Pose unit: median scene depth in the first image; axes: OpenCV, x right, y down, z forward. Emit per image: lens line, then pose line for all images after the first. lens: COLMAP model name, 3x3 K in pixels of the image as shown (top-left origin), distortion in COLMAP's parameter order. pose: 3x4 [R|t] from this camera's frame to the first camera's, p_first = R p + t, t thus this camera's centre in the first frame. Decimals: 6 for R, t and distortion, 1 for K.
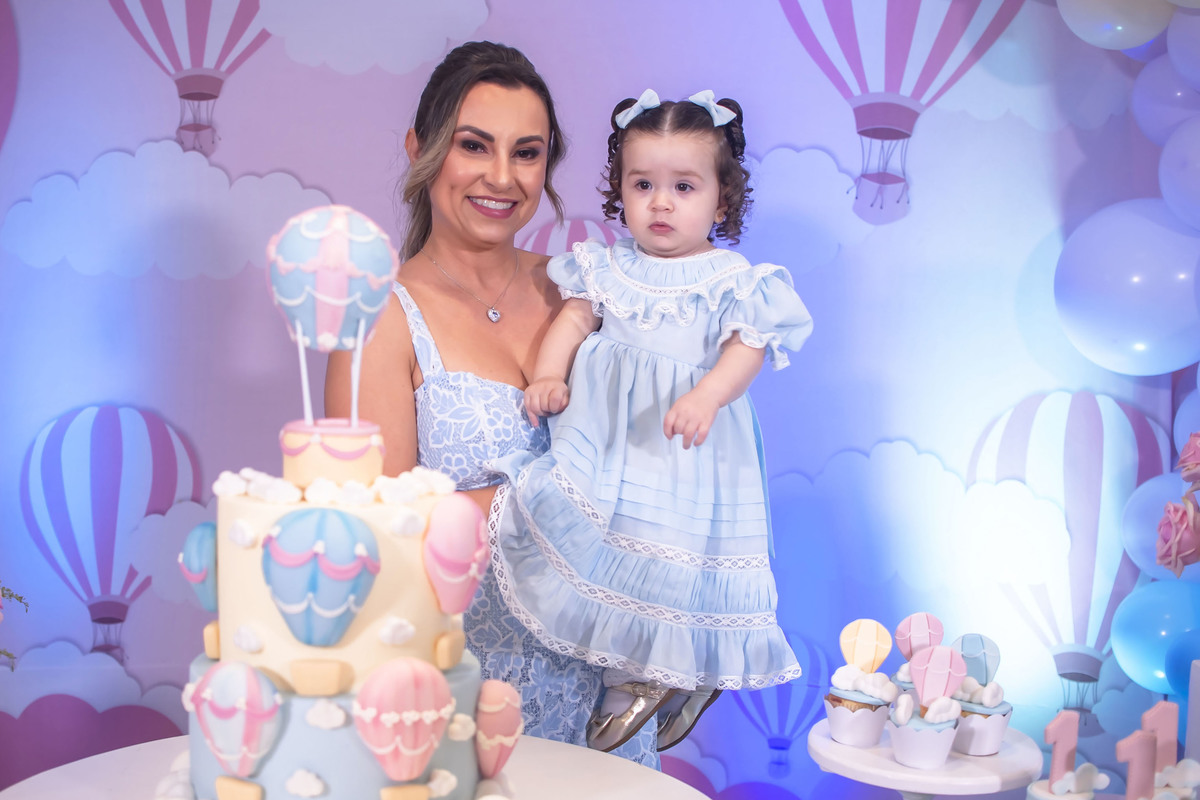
lens RADIAL K [[1428.4, 0, 539.8], [0, 1428.4, 403.2], [0, 0, 1]] dist [-0.156290, 0.031342]
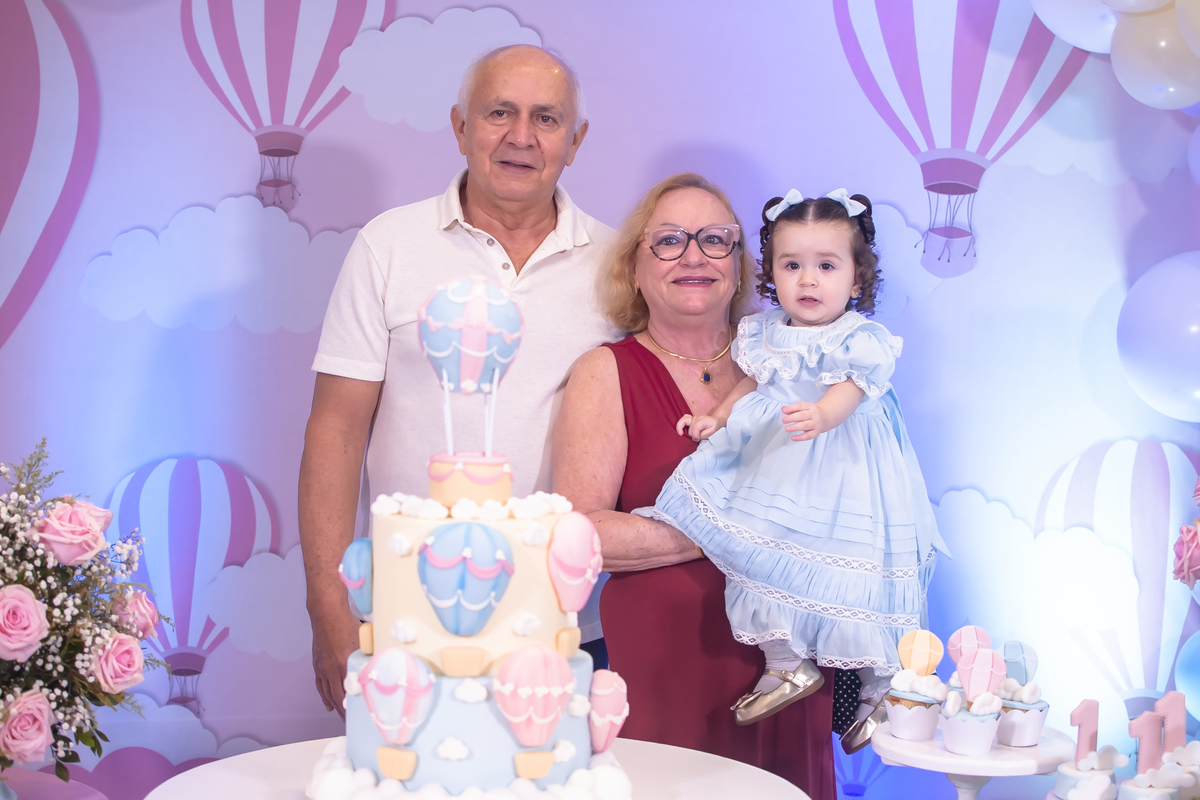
lens RADIAL K [[1536.2, 0, 624.7], [0, 1536.2, 403.7], [0, 0, 1]] dist [-0.148152, -0.009378]
pose [[0.999856, -0.003472, 0.016585, -0.029399], [0.004118, 0.999227, -0.039086, 0.018097], [-0.016436, 0.039149, 0.999098, -0.245050]]
